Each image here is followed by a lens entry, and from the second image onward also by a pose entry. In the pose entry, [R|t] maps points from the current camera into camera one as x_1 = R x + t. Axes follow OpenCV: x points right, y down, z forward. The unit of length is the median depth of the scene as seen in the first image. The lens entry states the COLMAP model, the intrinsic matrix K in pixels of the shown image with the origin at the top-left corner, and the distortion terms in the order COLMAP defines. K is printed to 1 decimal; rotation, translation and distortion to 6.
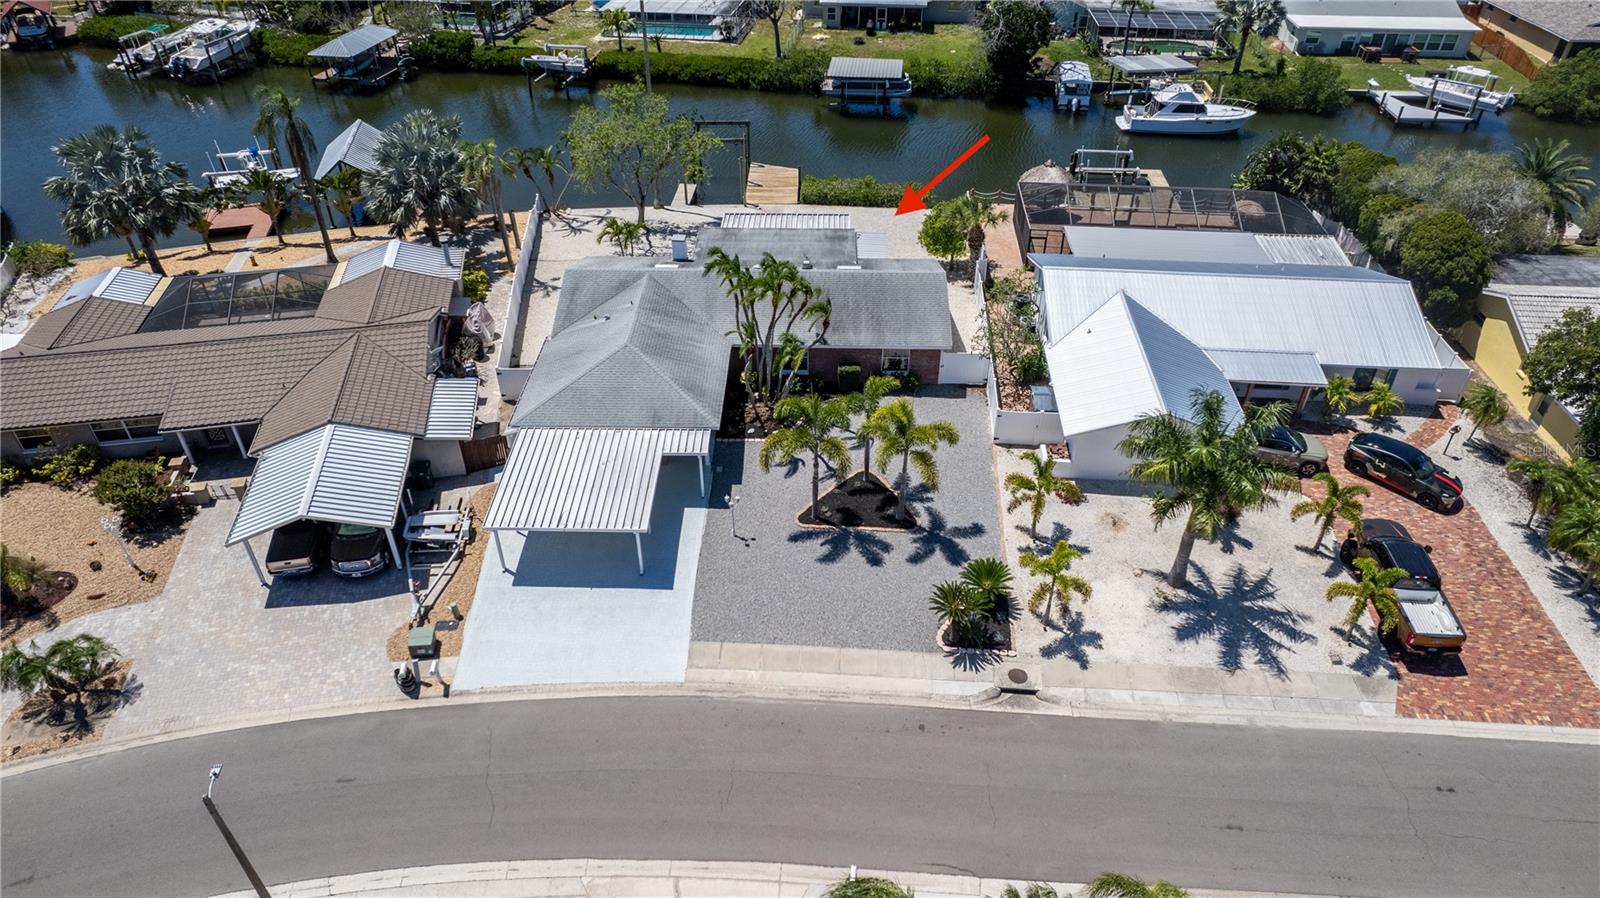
lens RADIAL K [[1025.5, 0, 800.0], [0, 1025.5, 449.0], [0, 0, 1]] dist [-0.064405, 0.036227]
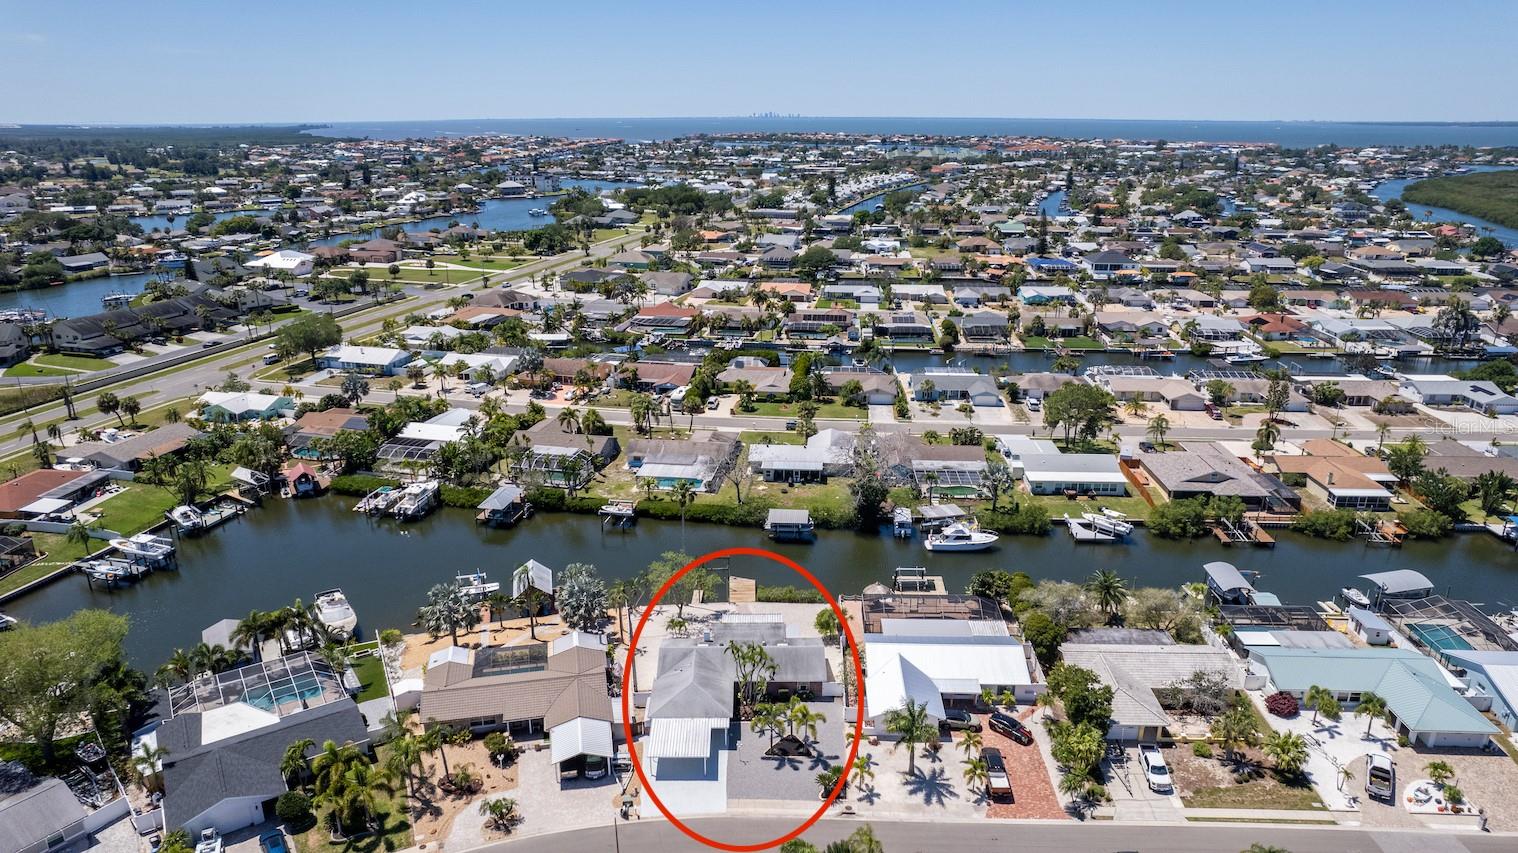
lens RADIAL K [[973.0, 0, 759.0], [0, 973.0, 426.5], [0, 0, 1]] dist [-0.064405, 0.036227]
pose [[0.999584, -0.011238, 0.026569, -0.066132], [0.019067, 0.948509, -0.316175, 0.053188], [-0.021648, 0.316550, 0.948329, -1.419236]]
